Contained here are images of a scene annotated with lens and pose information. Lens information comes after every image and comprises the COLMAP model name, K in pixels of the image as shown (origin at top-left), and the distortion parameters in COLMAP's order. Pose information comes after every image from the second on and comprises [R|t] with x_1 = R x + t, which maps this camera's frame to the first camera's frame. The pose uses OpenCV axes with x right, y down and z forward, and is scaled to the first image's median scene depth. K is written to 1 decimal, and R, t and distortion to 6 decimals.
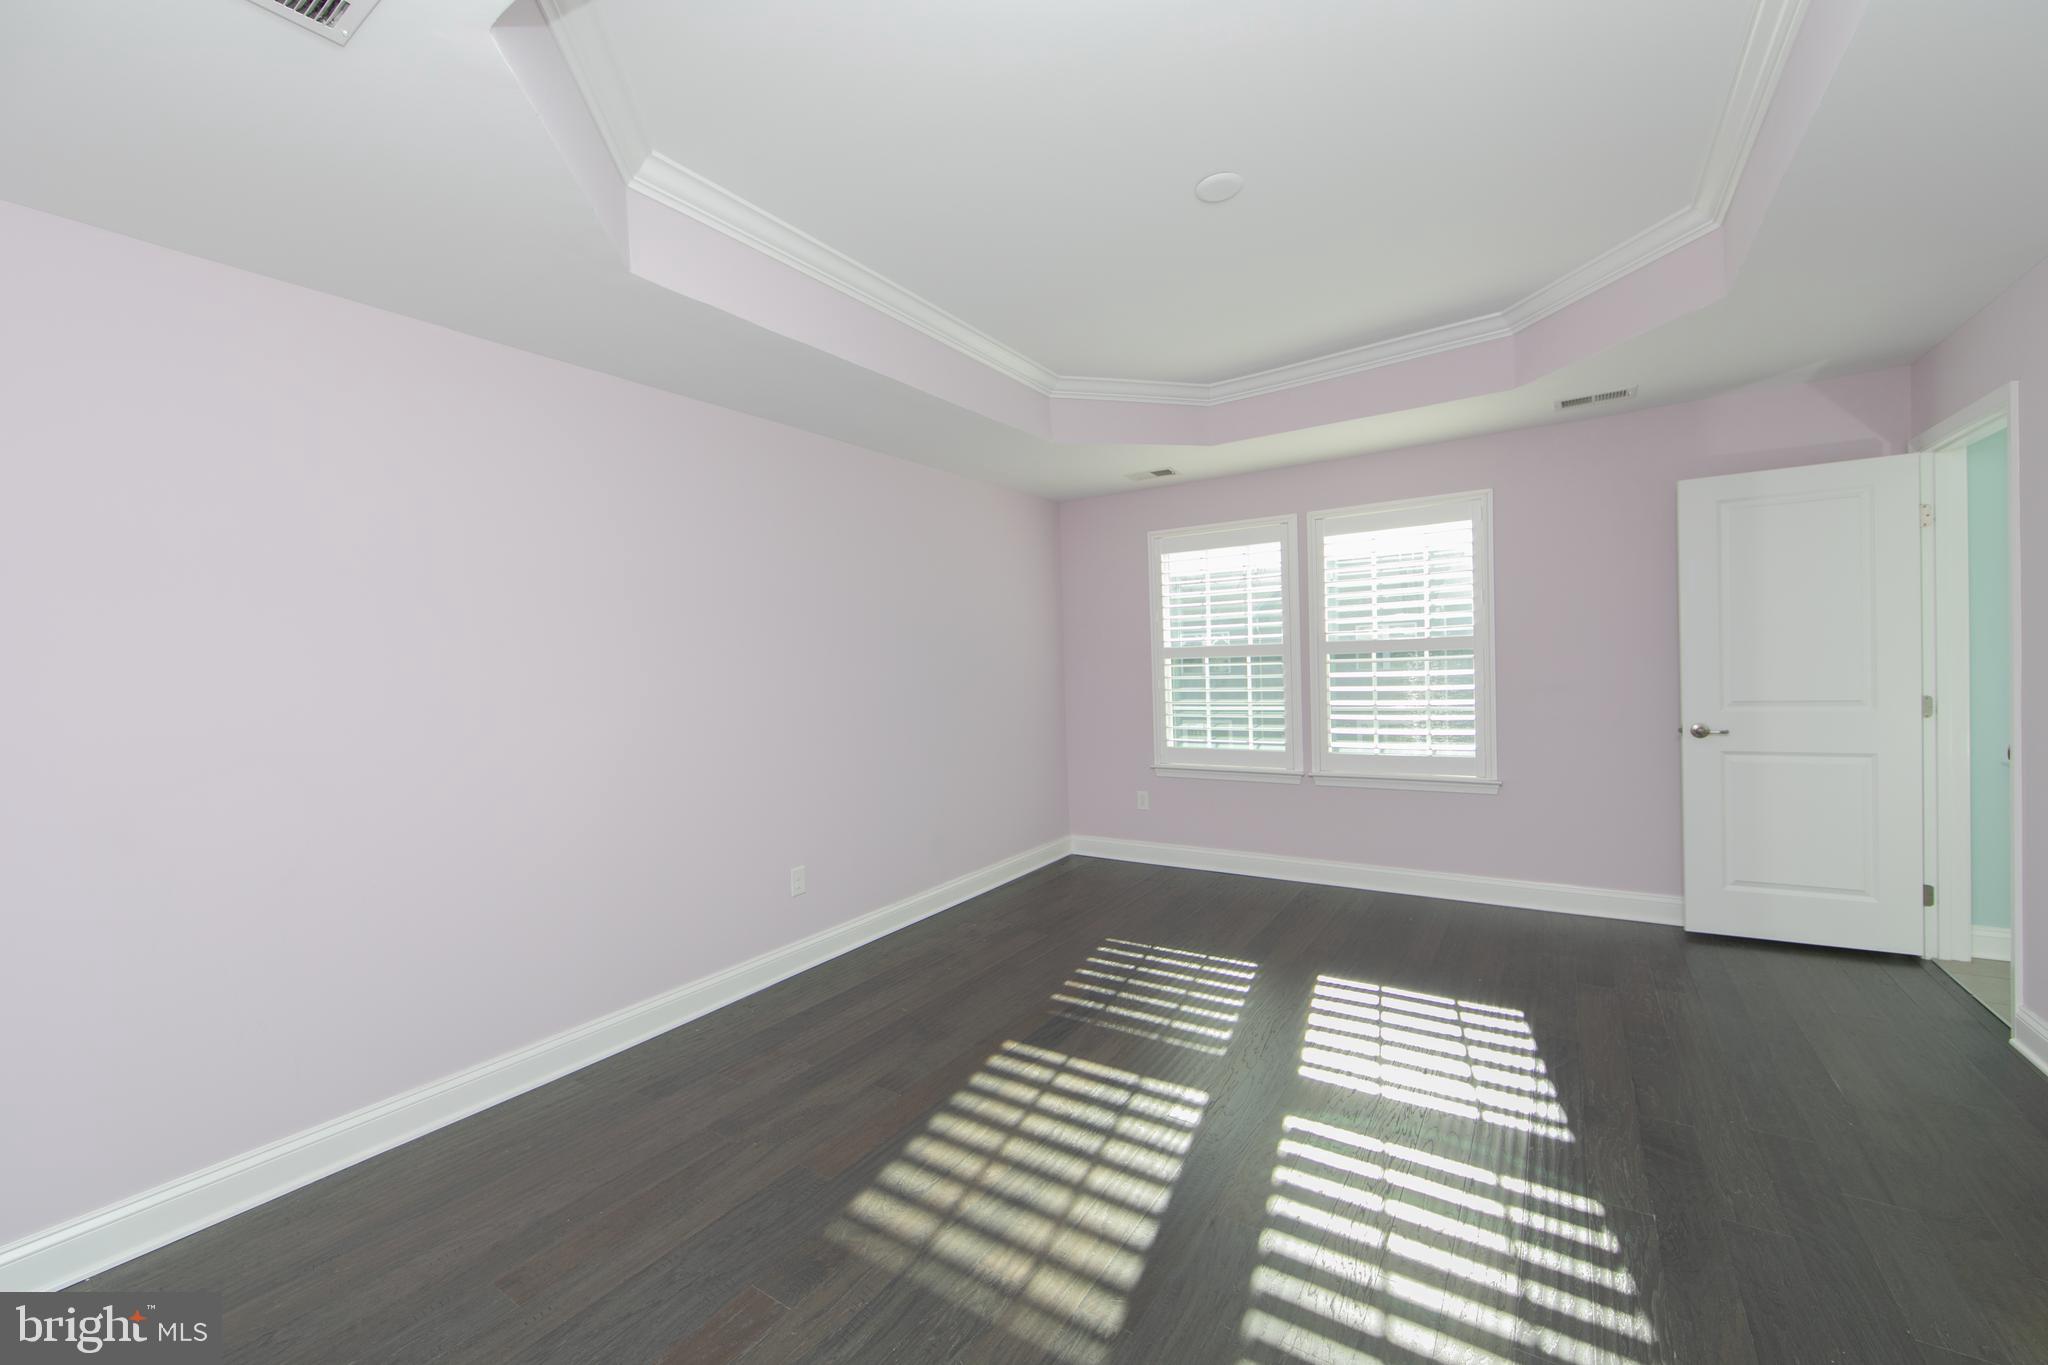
lens RADIAL K [[806.5, 0, 1030.1], [0, 806.5, 681.6], [0, 0, 1]] dist [-0.002746, 0.000103]
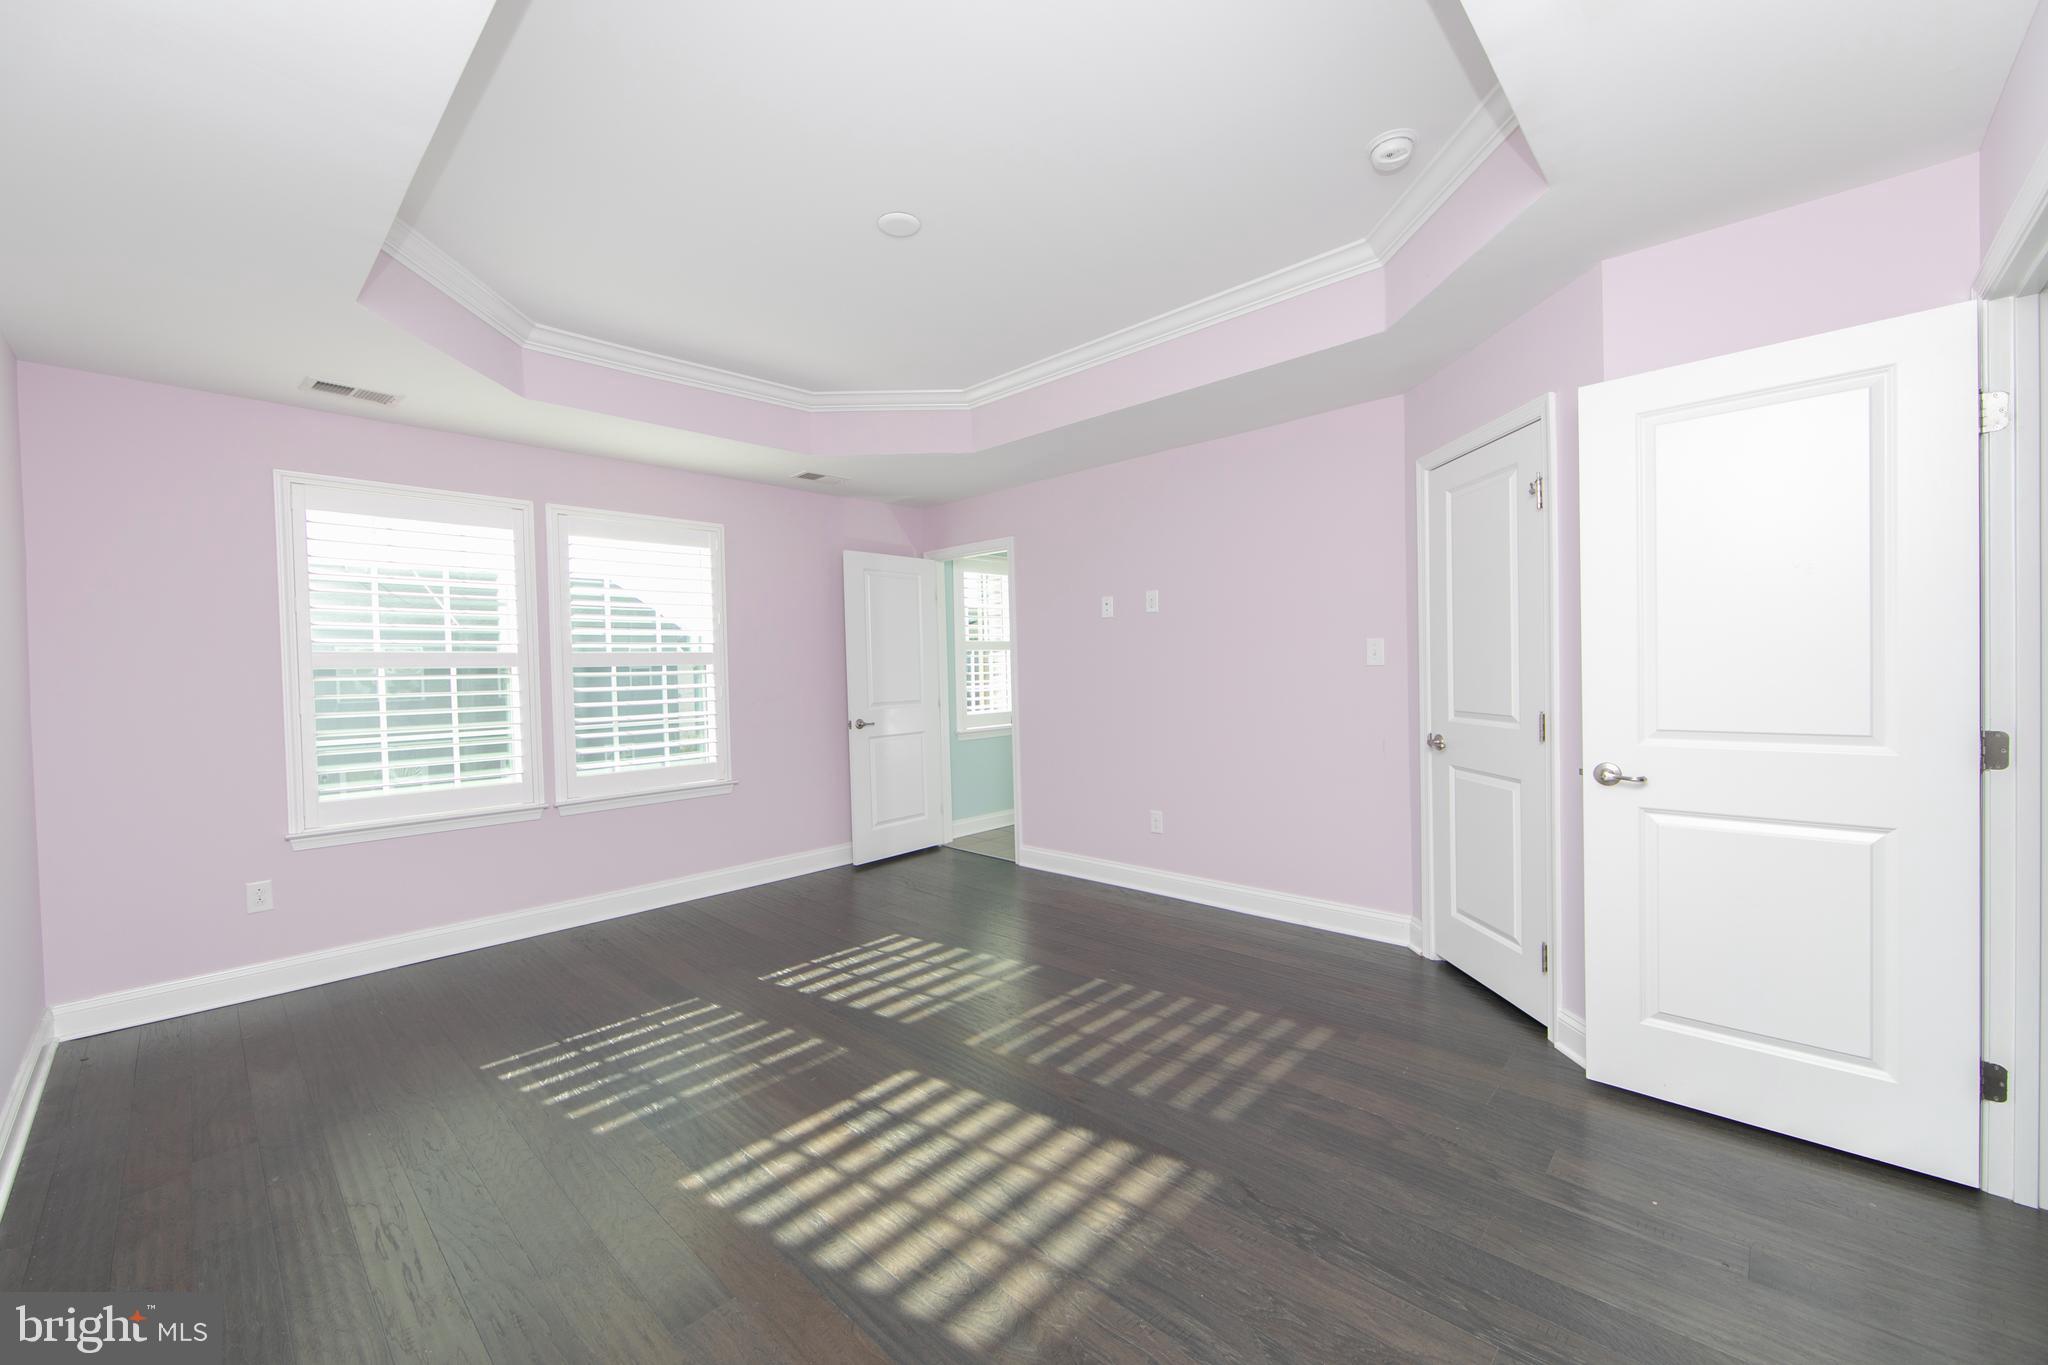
lens RADIAL K [[806.5, 0, 1030.1], [0, 806.5, 681.6], [0, 0, 1]] dist [-0.002746, 0.000103]
pose [[0.165084, 0.013771, 0.986183, -0.554015], [0.037967, 0.999073, -0.020307, 0.026195], [-0.985549, 0.040795, 0.164408, 0.457132]]
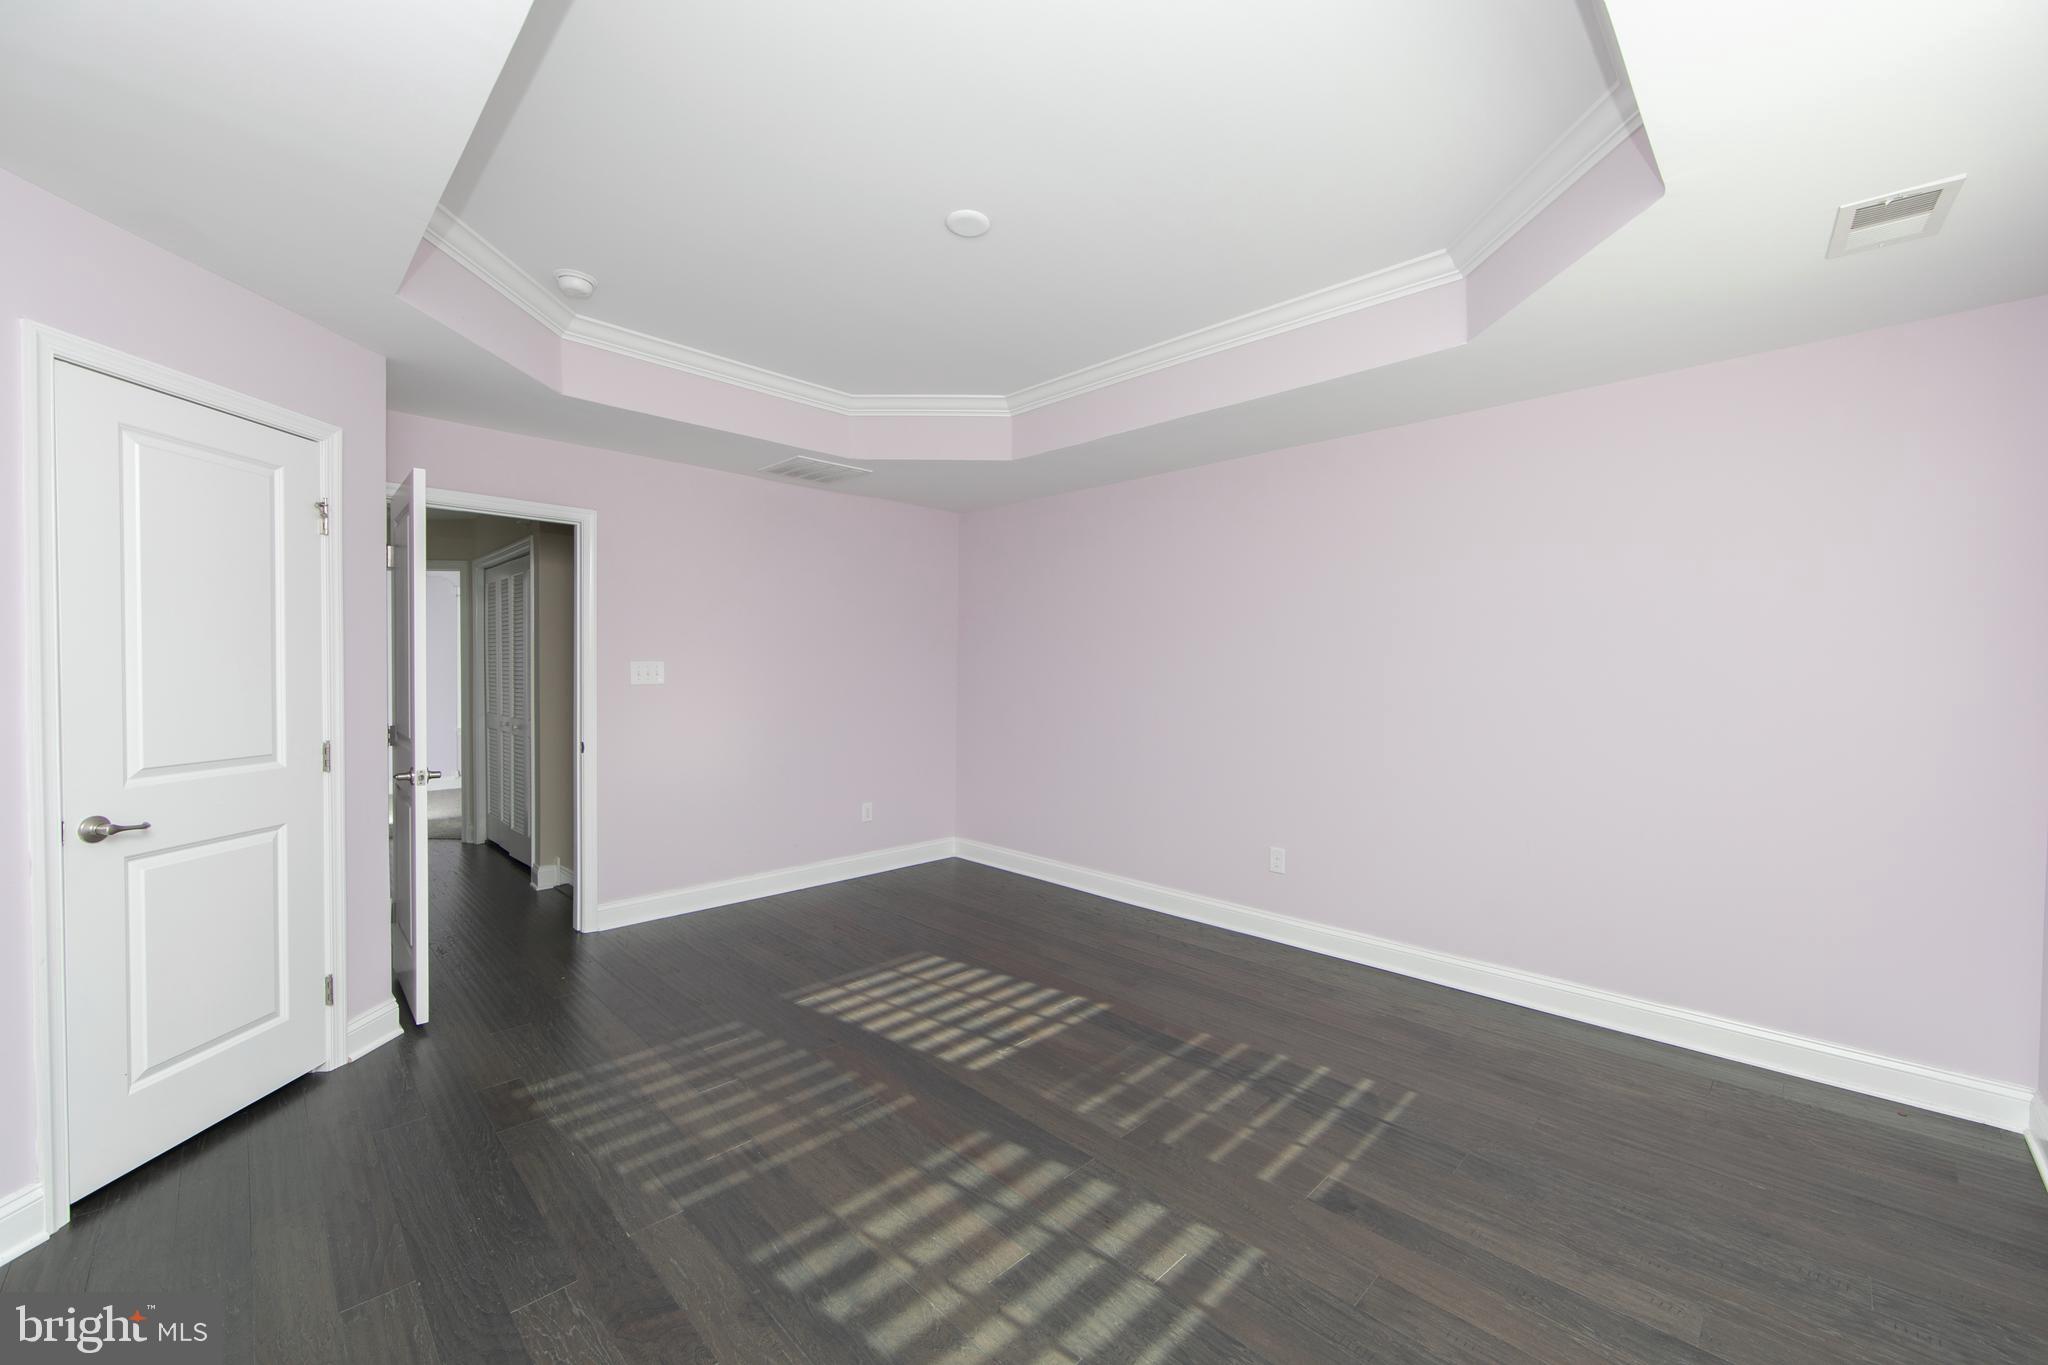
lens RADIAL K [[784.6, 0, 1013.2], [0, 784.6, 686.9], [0, 0, 1]] dist [-0.000611, 0.000015]
pose [[-0.211429, 0.051299, -0.976046, 0.851520], [-0.019742, 0.998194, 0.056740, -0.046607], [0.977194, 0.031265, -0.210035, 0.881797]]
